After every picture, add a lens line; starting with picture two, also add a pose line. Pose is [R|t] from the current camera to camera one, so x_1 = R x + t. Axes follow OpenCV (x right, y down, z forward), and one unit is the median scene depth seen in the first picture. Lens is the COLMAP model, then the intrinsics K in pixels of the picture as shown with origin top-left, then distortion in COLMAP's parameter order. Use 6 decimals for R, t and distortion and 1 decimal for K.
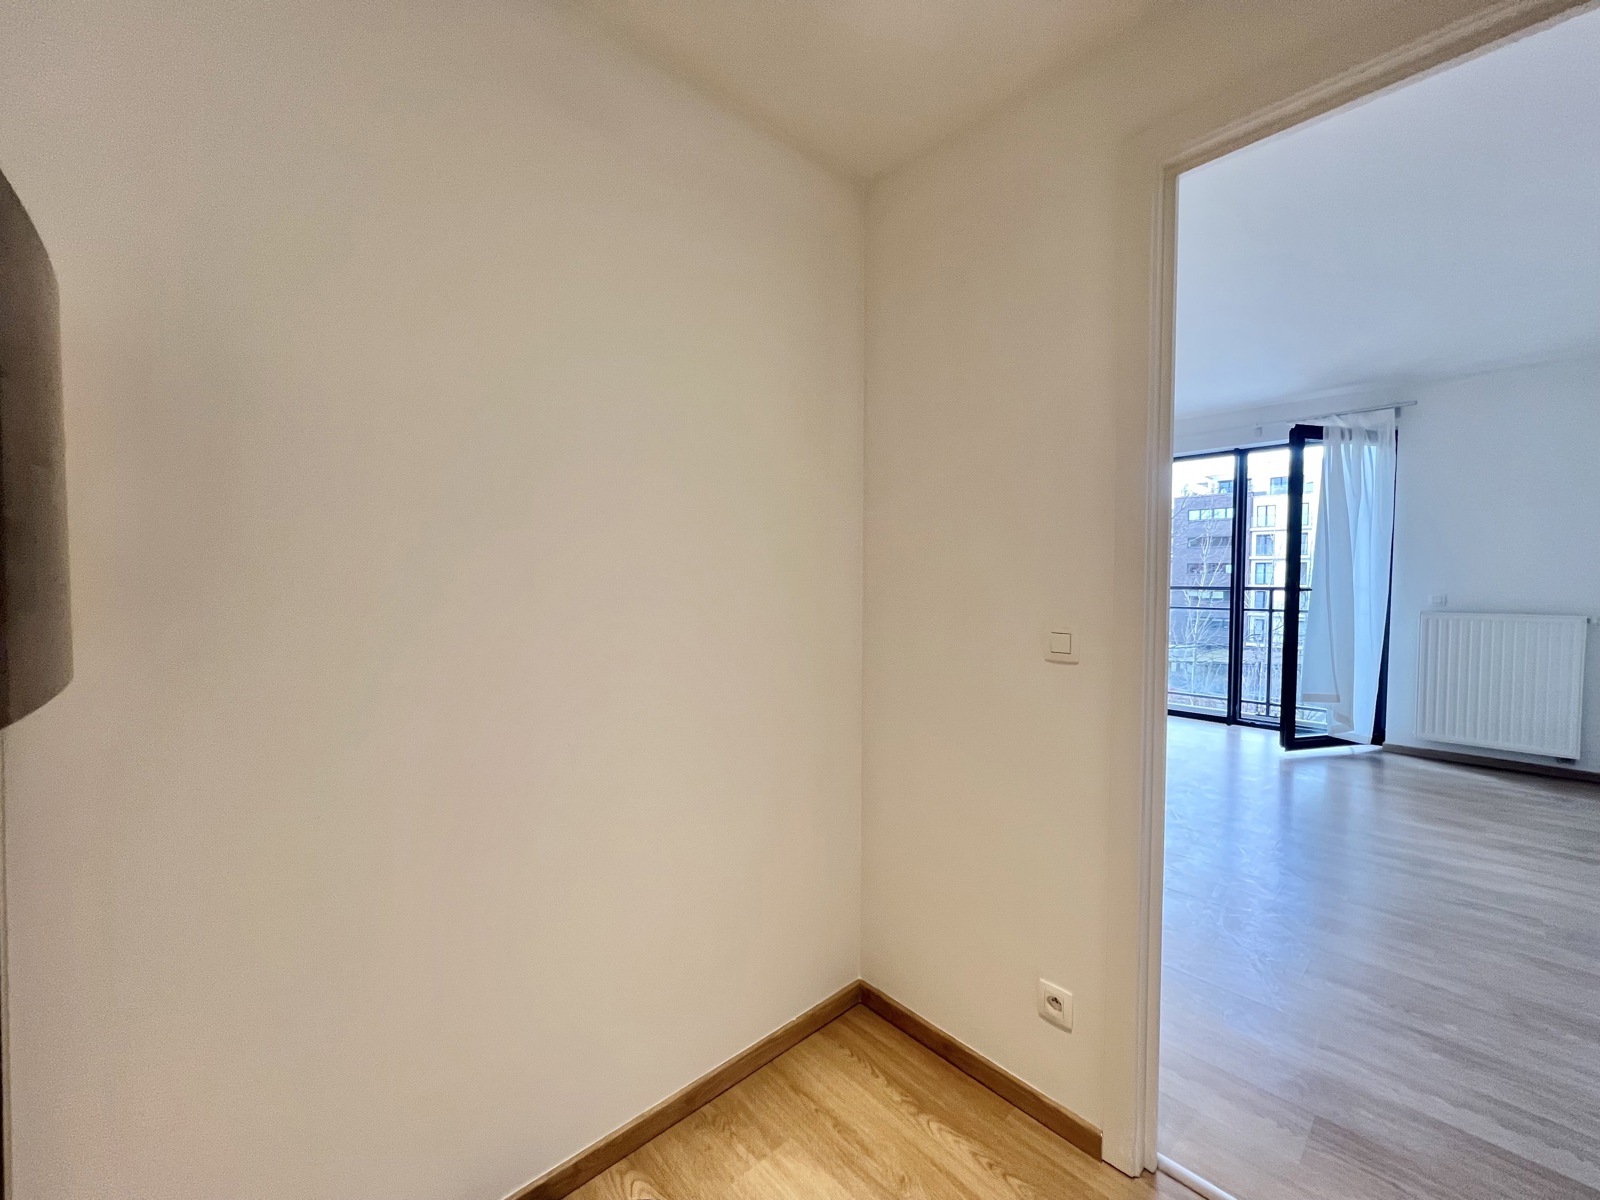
lens RADIAL K [[640.8, 0, 800.0], [0, 640.8, 600.0], [0, 0, 1]] dist [-0.000446, -0.000100]
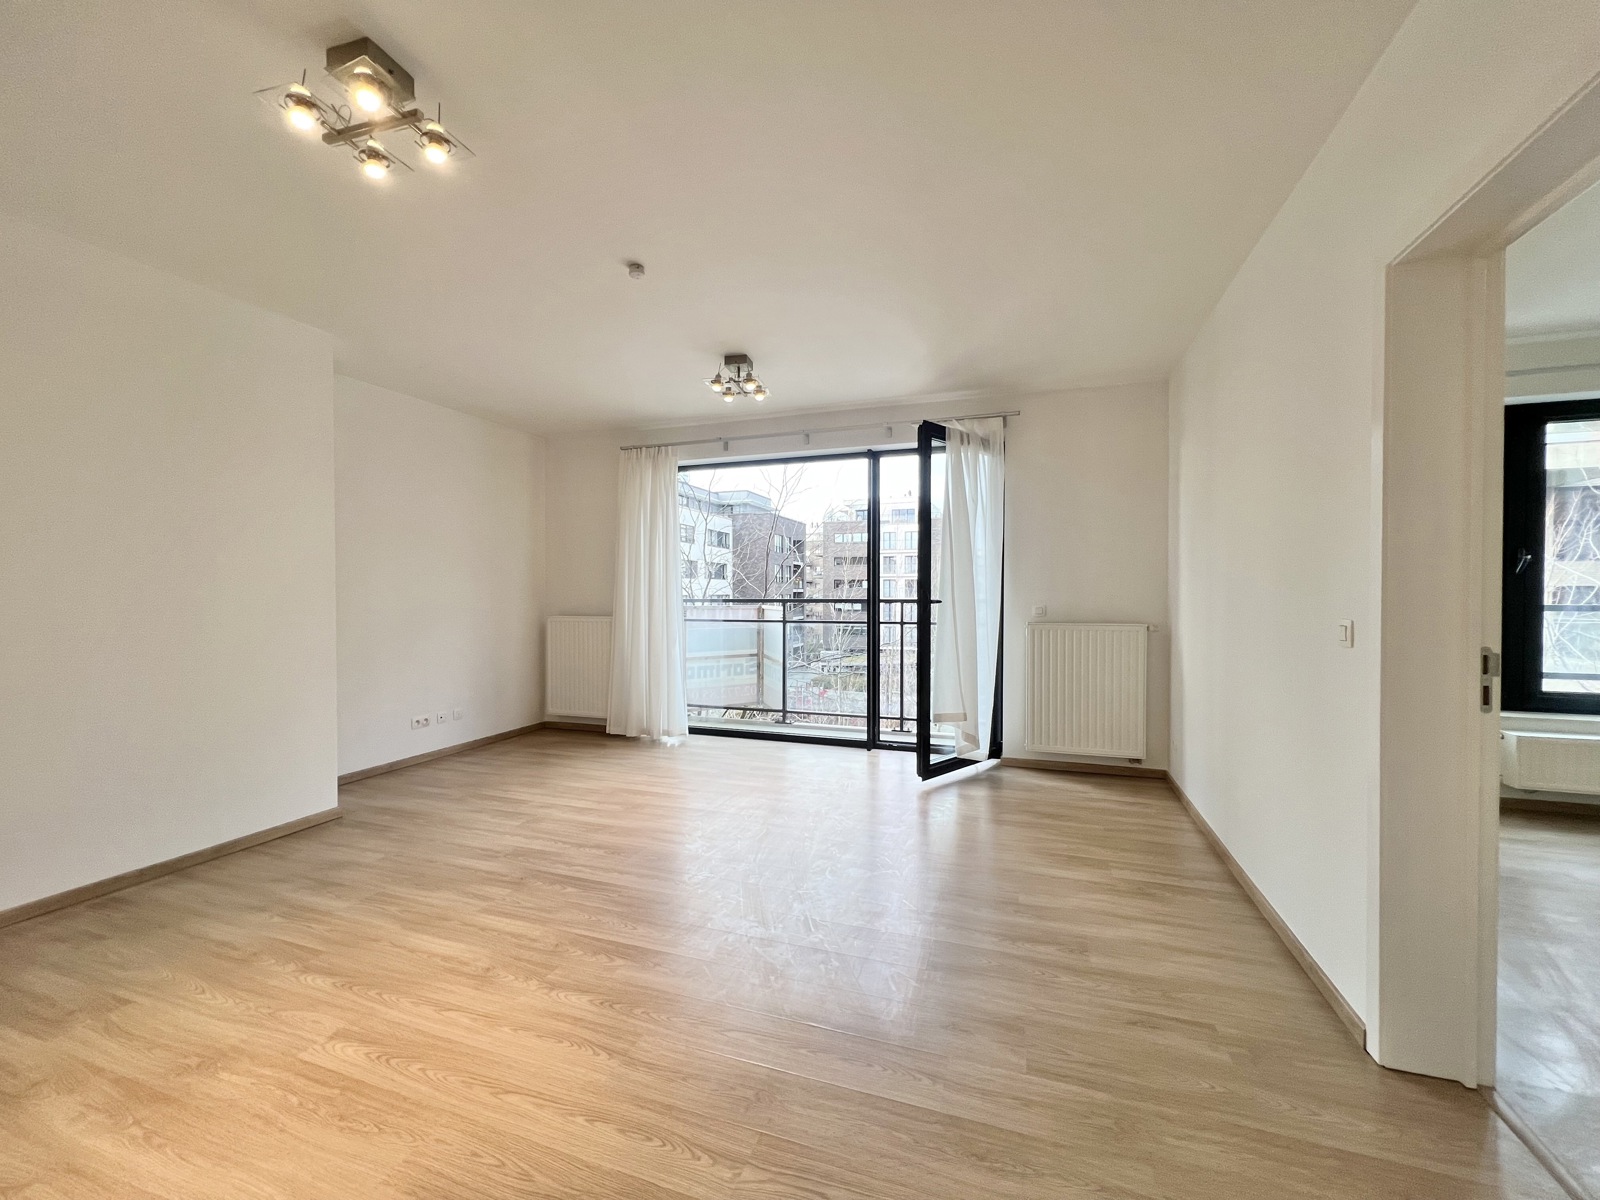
lens RADIAL K [[643.4, 0, 810.1], [0, 643.4, 599.2], [0, 0, 1]] dist [0.001285, 0.000202]
pose [[0.875318, -0.007540, 0.483488, 0.171044], [0.019652, 0.999607, -0.019990, -0.004575], [-0.483148, 0.026999, 0.875123, 0.257925]]
